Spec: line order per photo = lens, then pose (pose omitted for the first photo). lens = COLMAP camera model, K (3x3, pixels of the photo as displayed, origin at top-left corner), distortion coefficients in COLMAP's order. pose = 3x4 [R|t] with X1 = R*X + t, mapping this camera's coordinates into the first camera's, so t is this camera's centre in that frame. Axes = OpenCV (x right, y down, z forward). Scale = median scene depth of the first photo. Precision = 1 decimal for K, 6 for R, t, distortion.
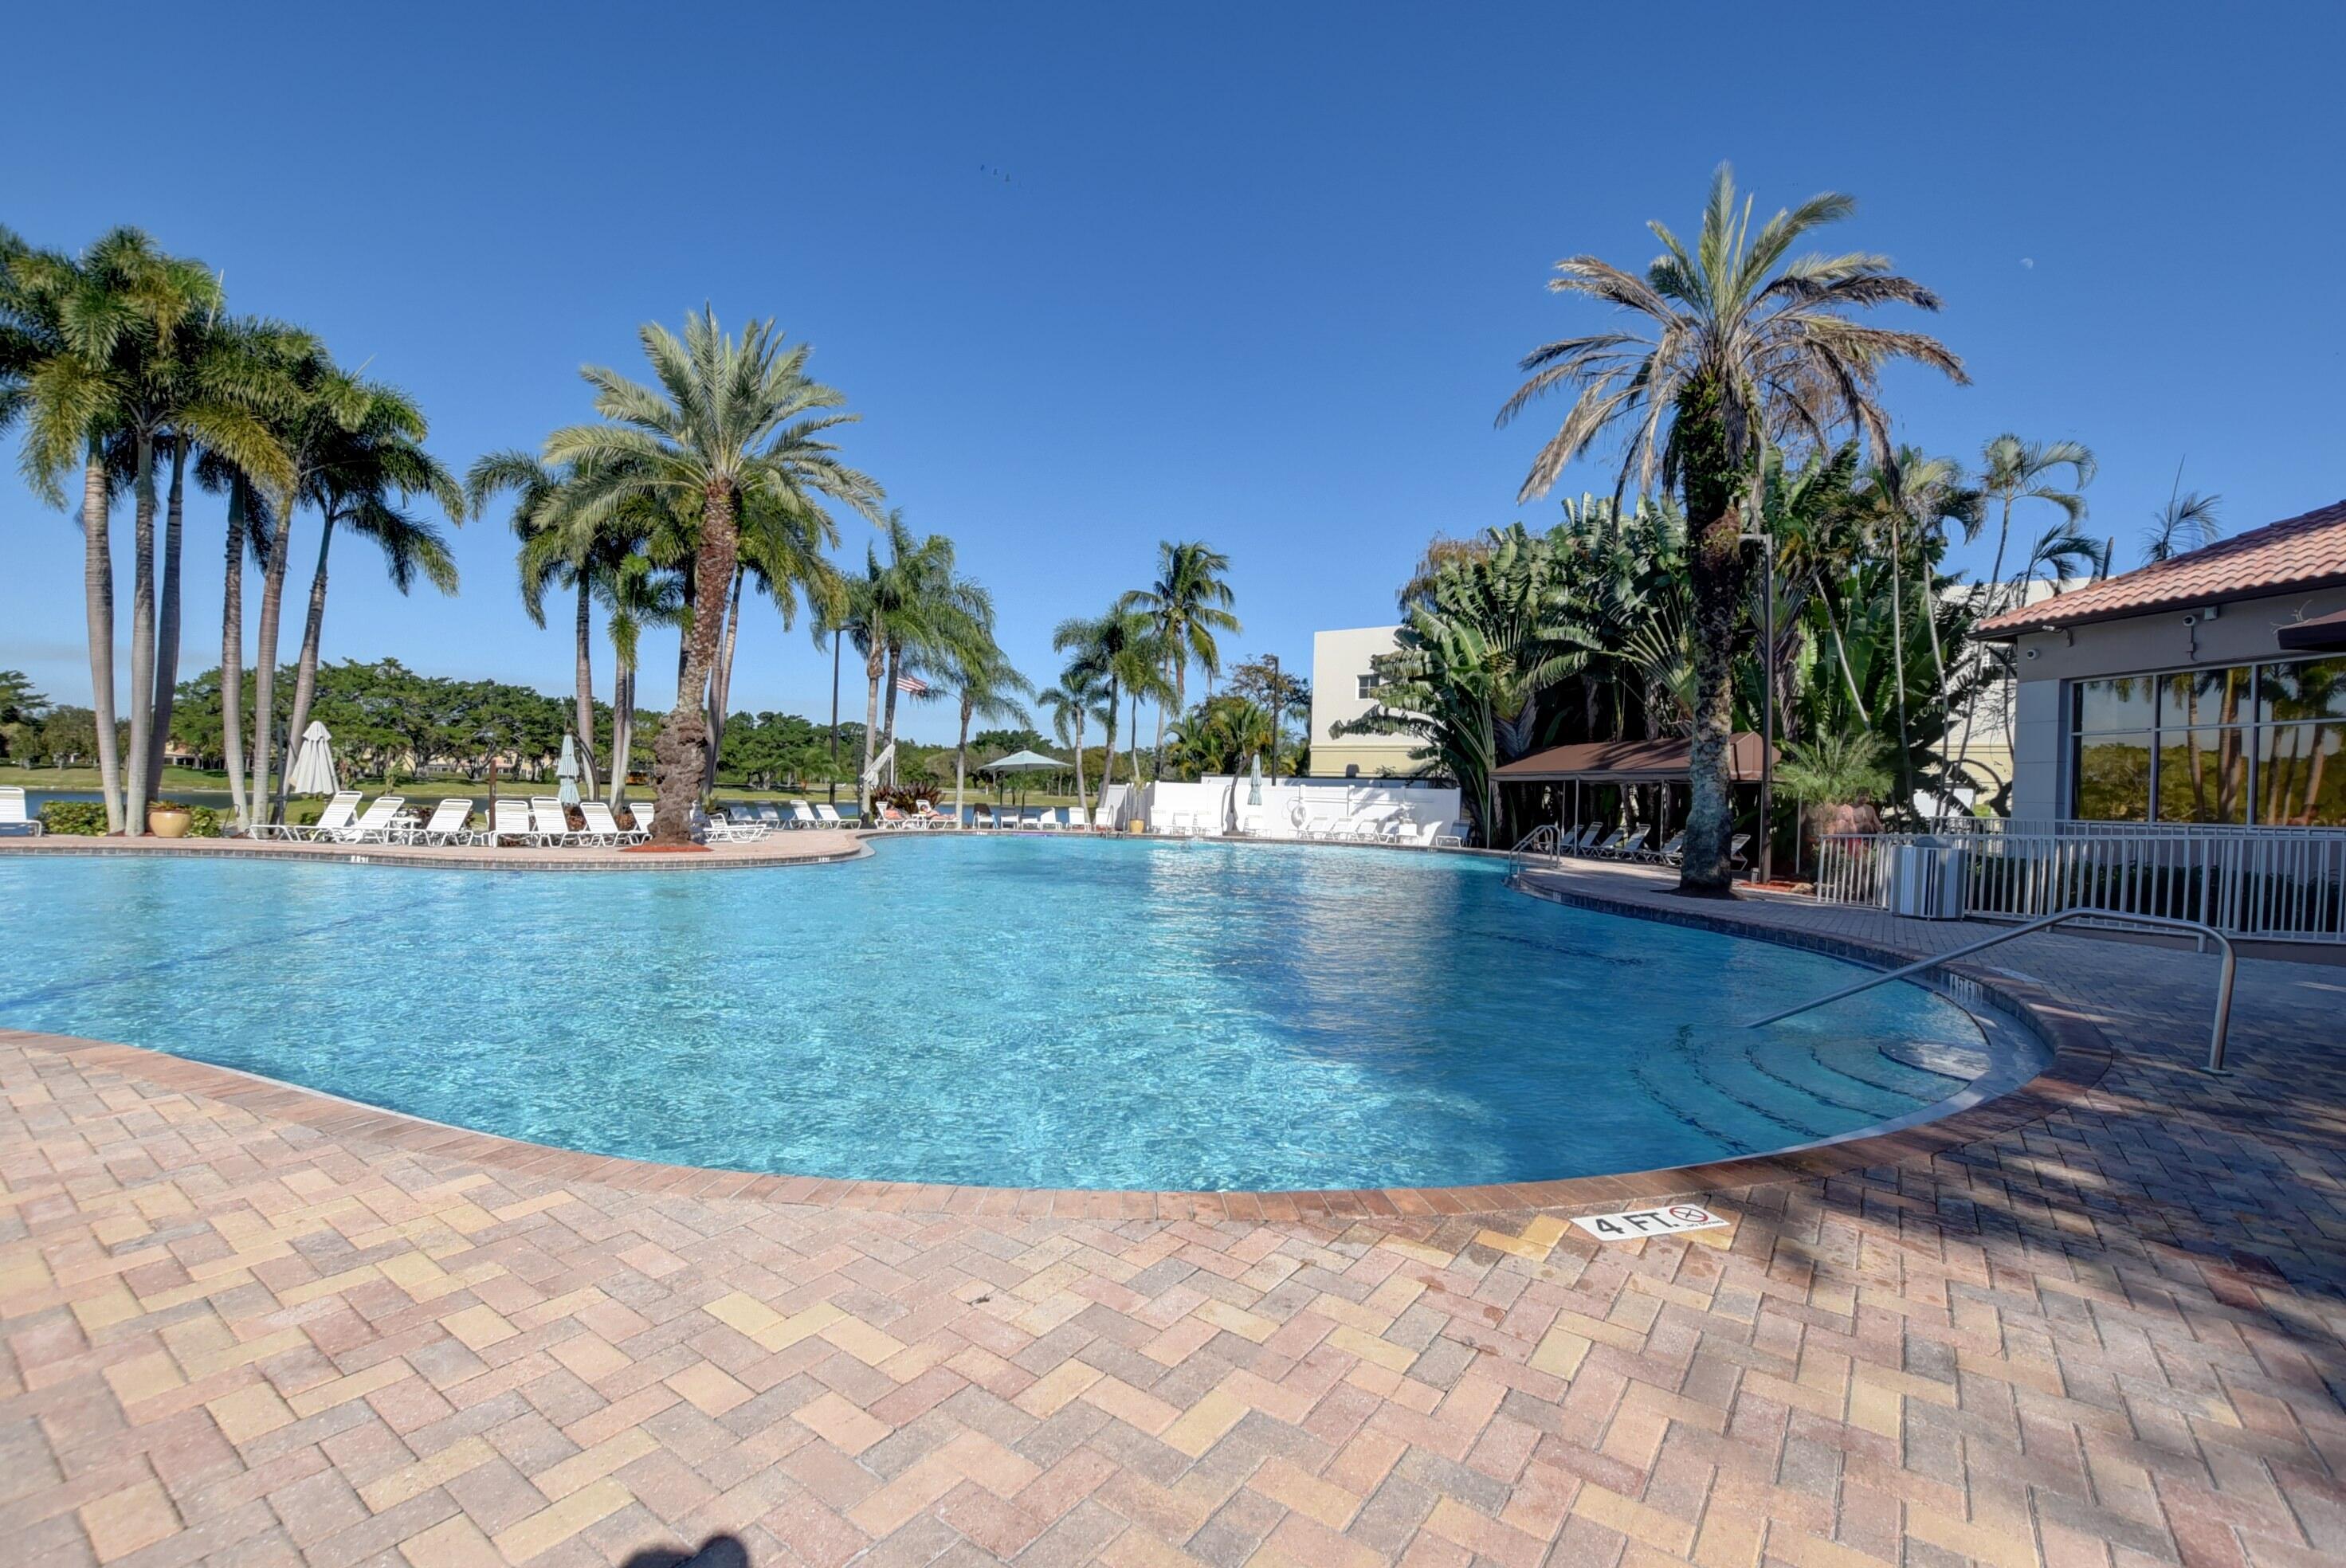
lens RADIAL K [[1019.8, 0, 1163.4], [0, 1019.8, 804.3], [0, 0, 1]] dist [-0.014314, -0.000020]
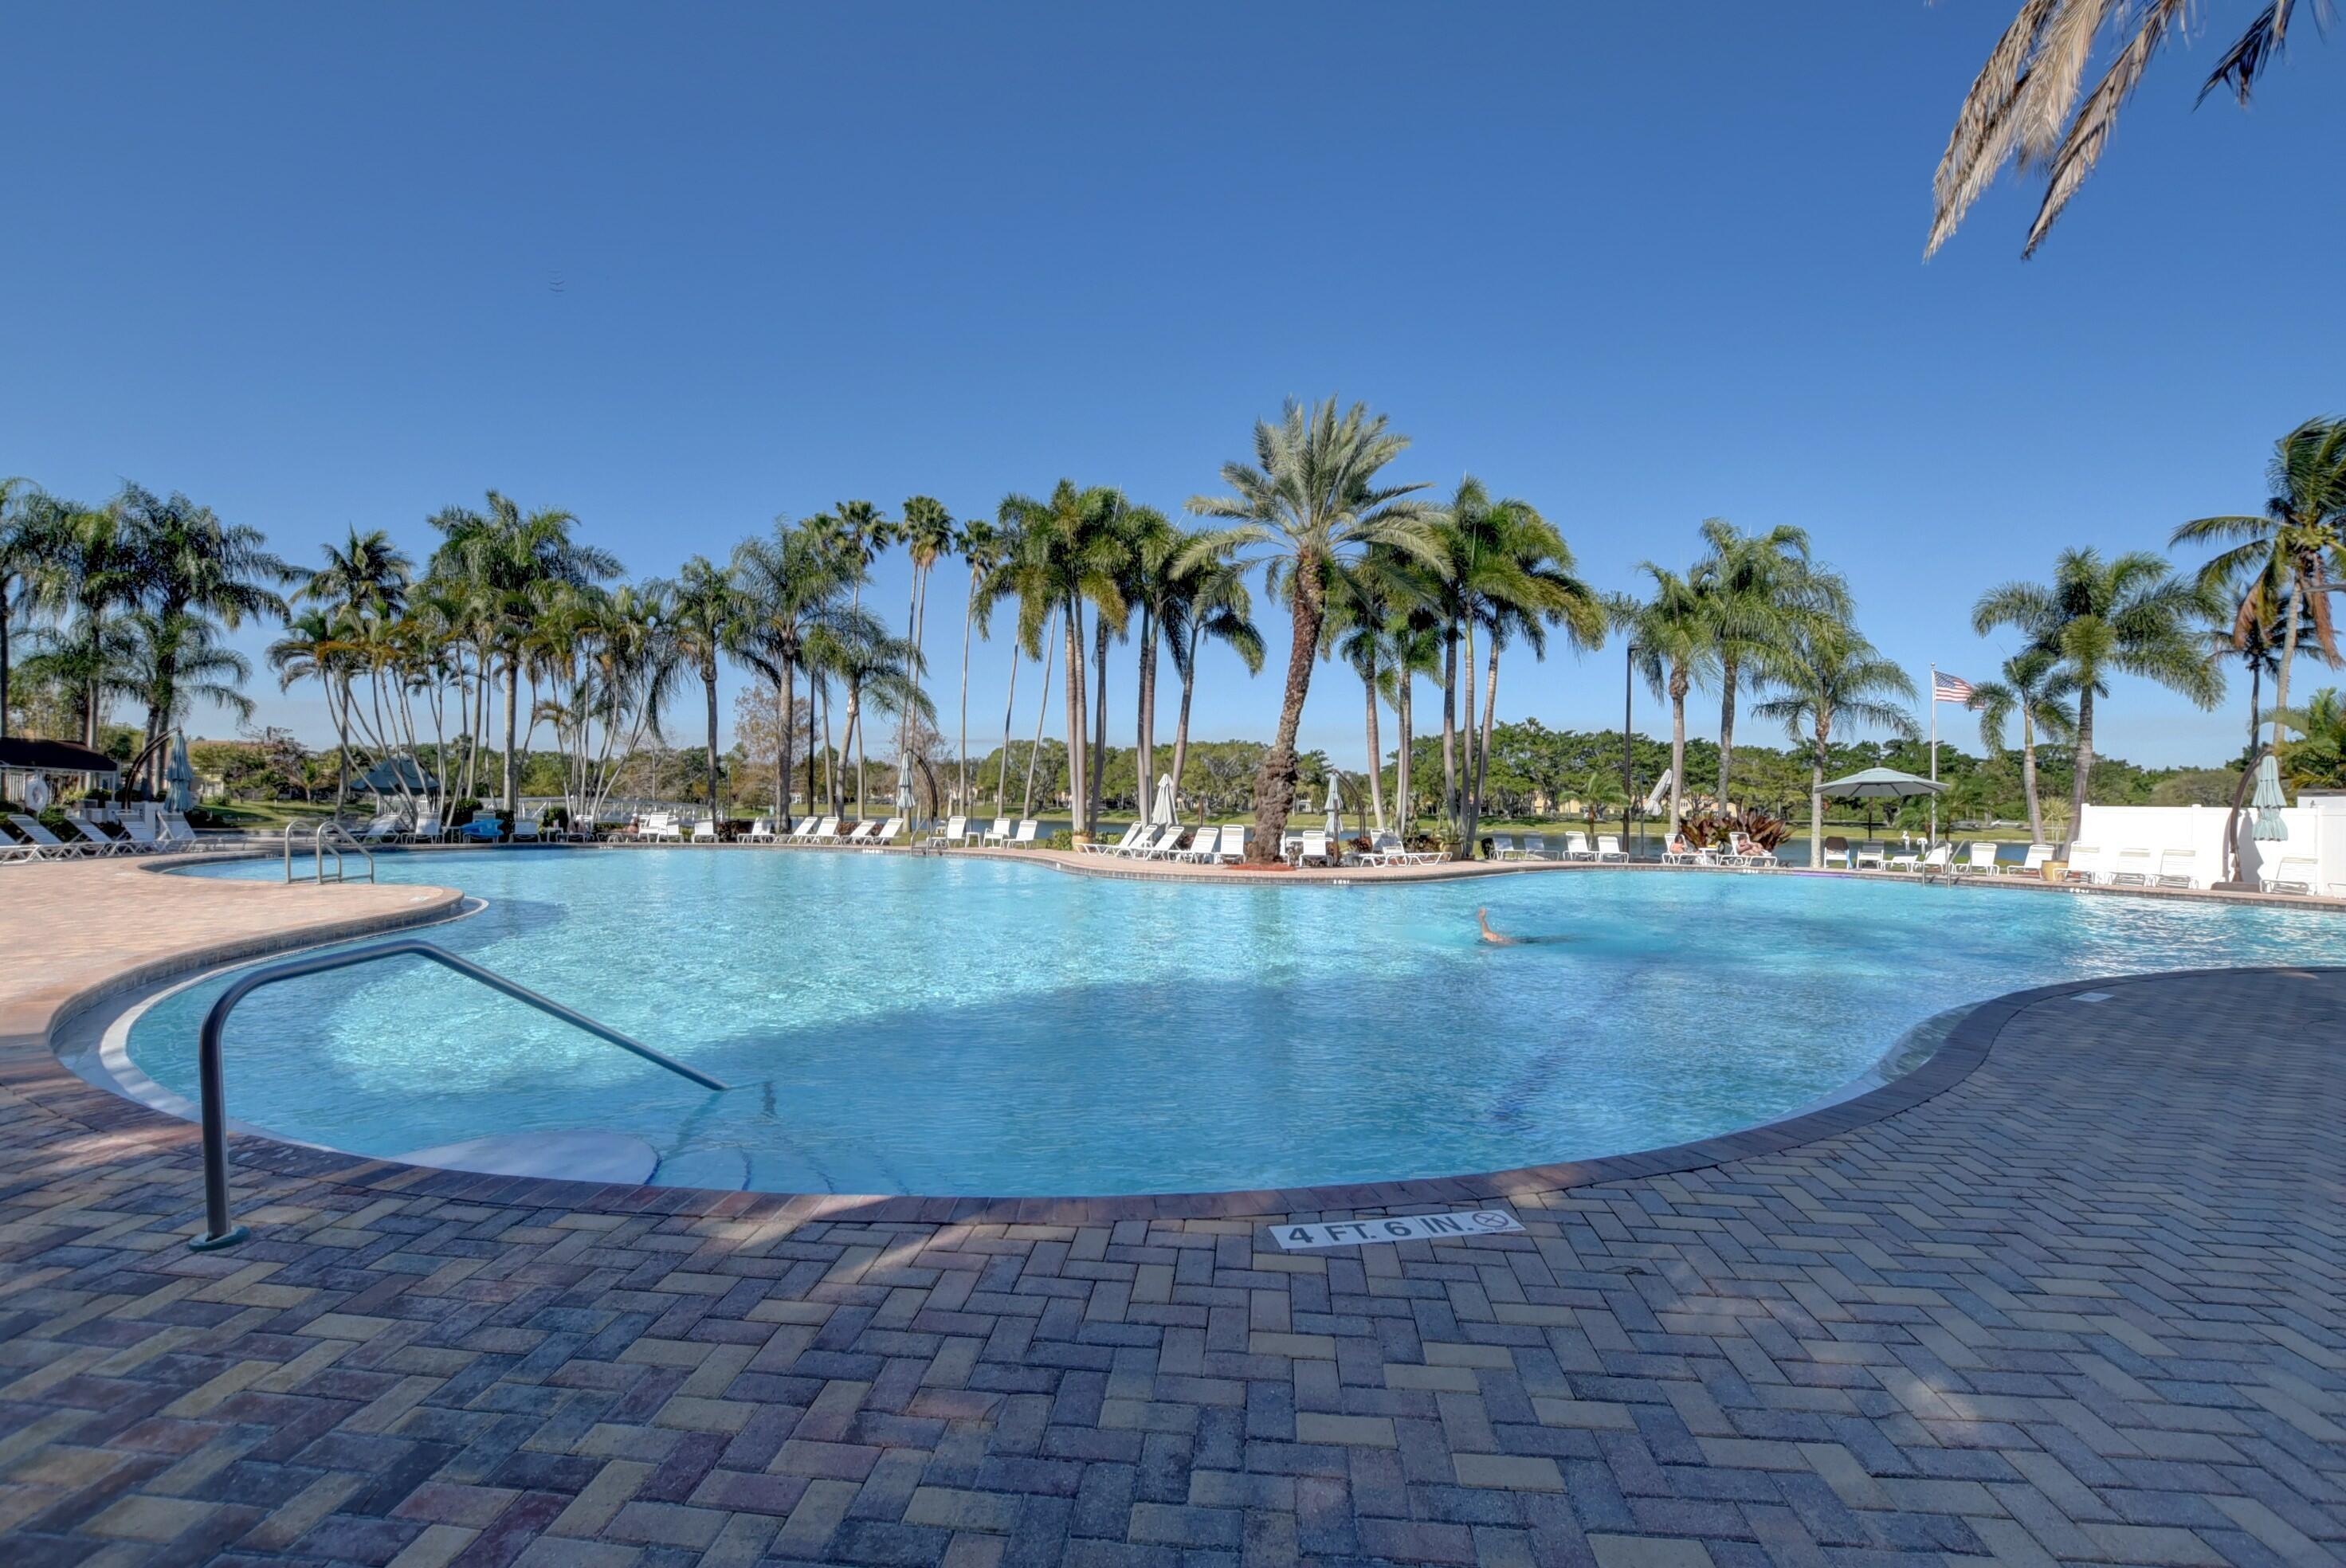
lens RADIAL K [[1019.8, 0, 1163.4], [0, 1019.8, 804.3], [0, 0, 1]] dist [-0.014314, -0.000020]
pose [[0.536622, -0.023261, -0.843502, 0.215321], [-0.009261, 0.999397, -0.033452, 0.005155], [0.843772, 0.025762, 0.536084, 0.122690]]
